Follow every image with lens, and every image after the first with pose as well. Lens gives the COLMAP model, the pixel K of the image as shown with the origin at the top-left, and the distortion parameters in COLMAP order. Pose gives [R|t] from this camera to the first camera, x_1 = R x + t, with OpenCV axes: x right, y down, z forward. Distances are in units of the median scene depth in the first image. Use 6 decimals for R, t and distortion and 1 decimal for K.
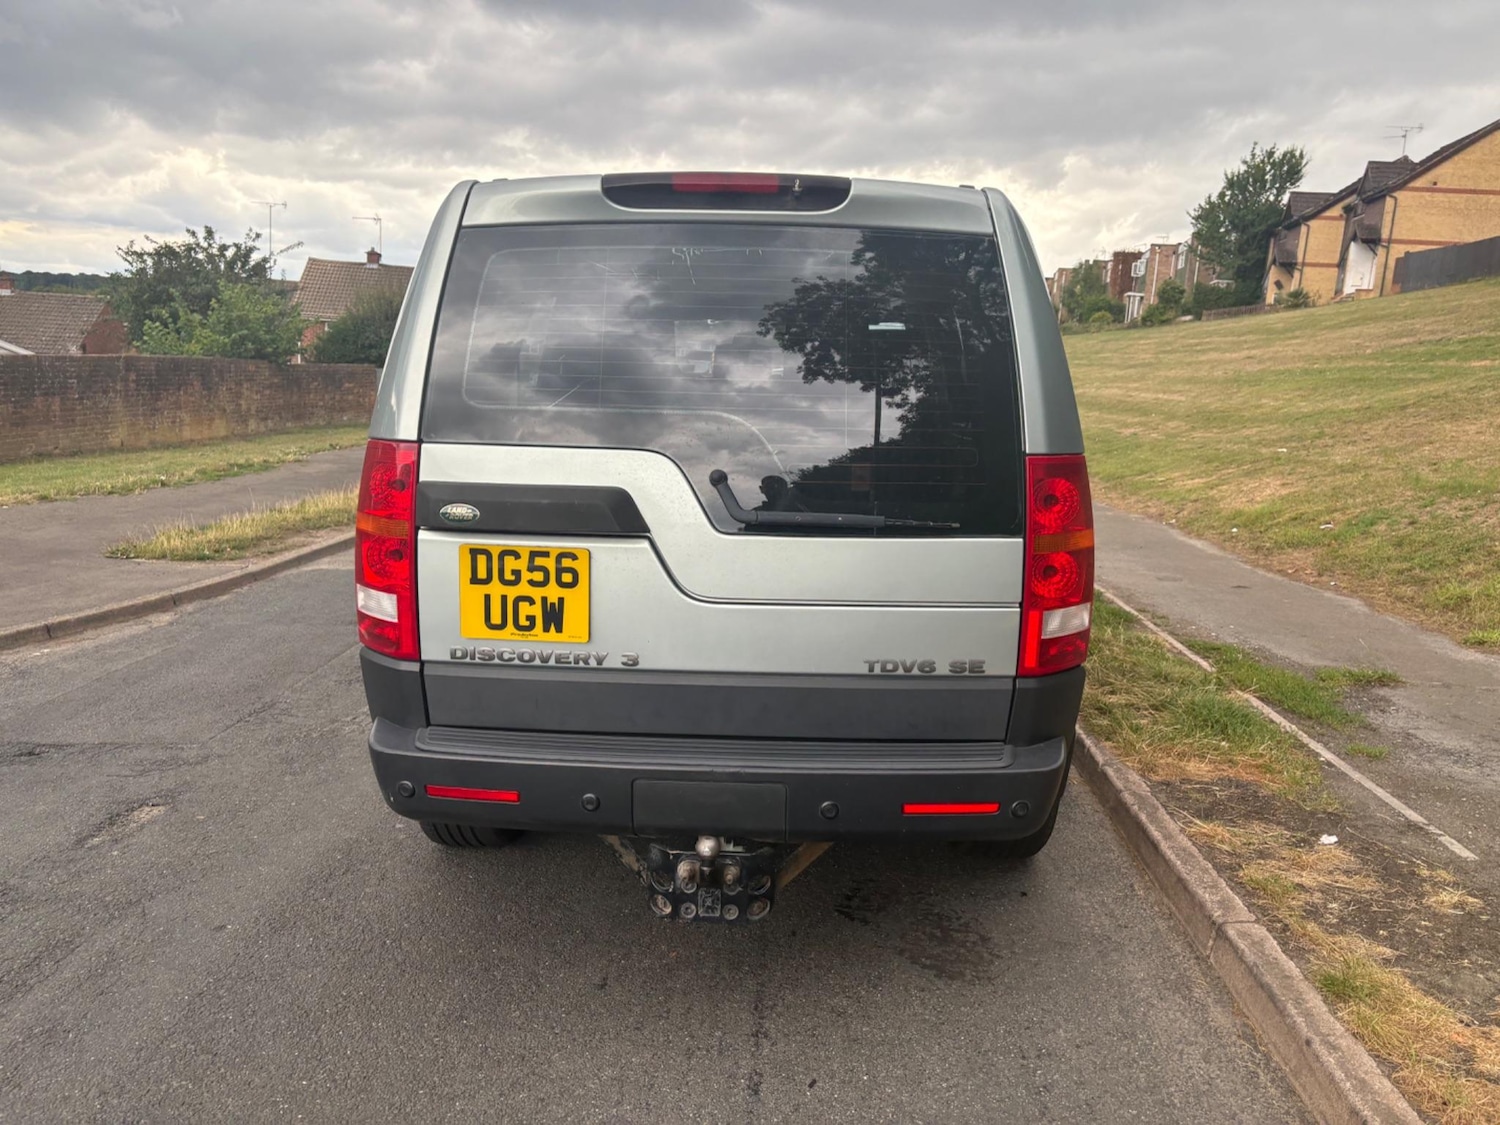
lens RADIAL K [[1146.9, 0, 747.4], [0, 1146.9, 552.4], [0, 0, 1]] dist [0.052677, -0.062465]
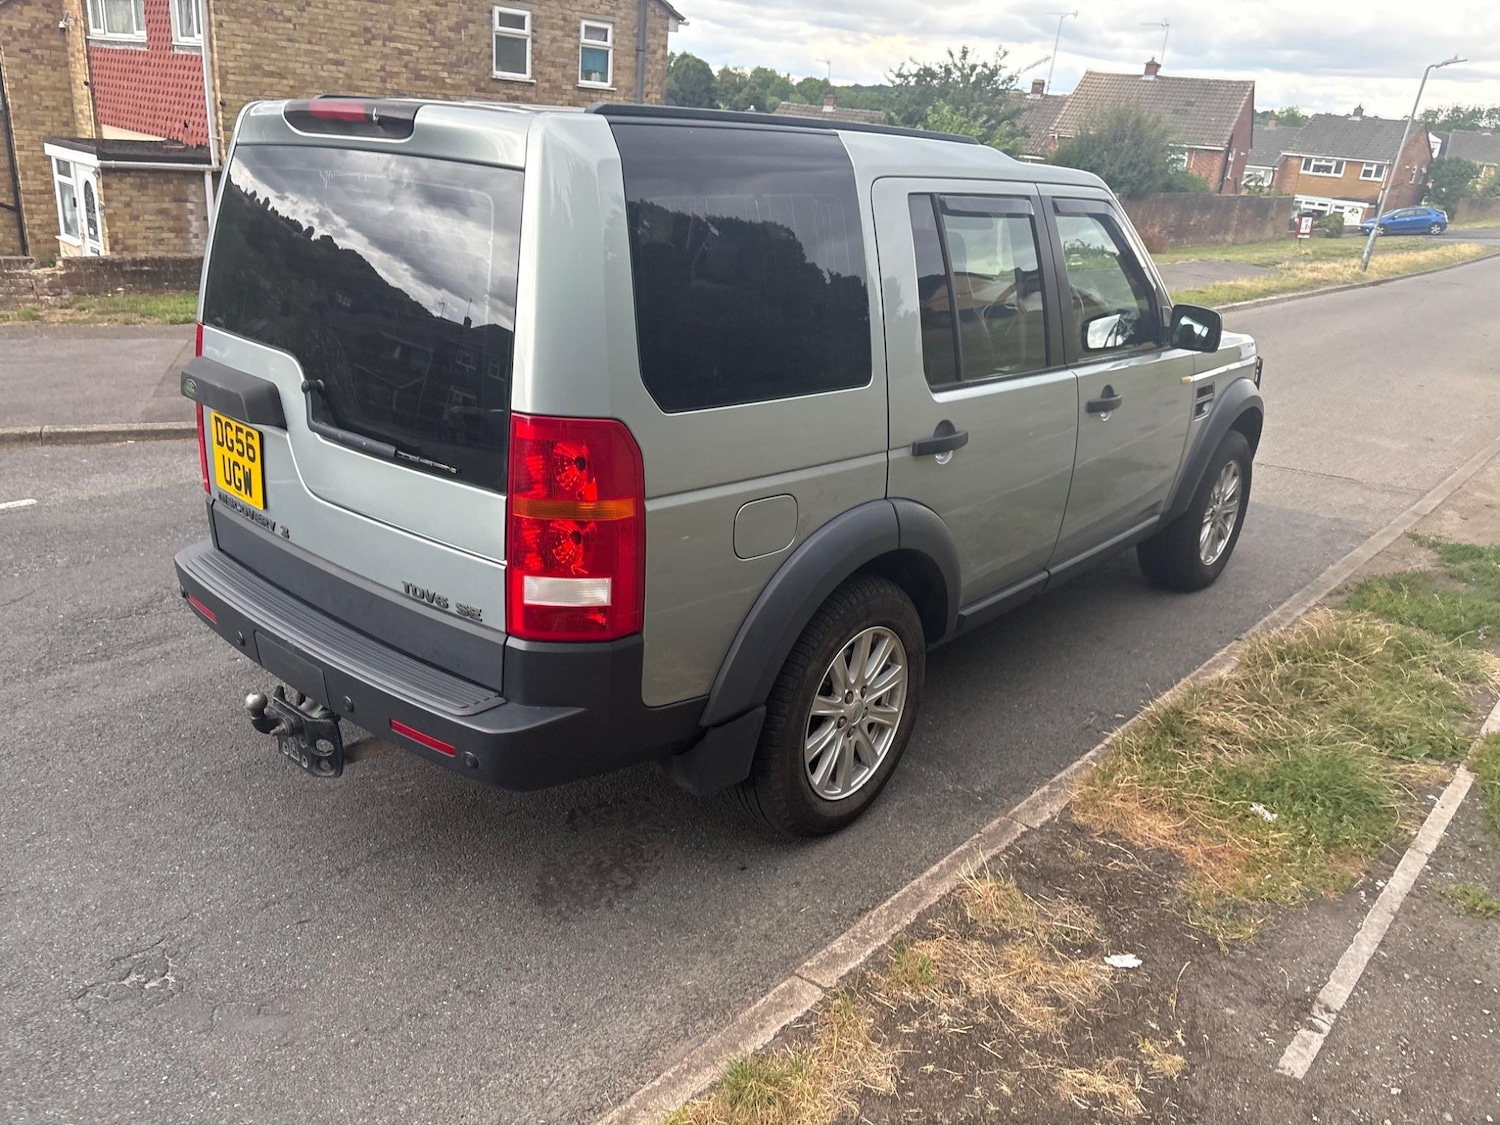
lens RADIAL K [[1144.2, 0, 727.6], [0, 1144.2, 558.5], [0, 0, 1]] dist [0.048027, -0.031744]
pose [[0.778082, 0.225743, -0.586198, 0.638556], [-0.132600, 0.971192, 0.197998, -0.116765], [0.614008, -0.076329, 0.785601, 0.246671]]
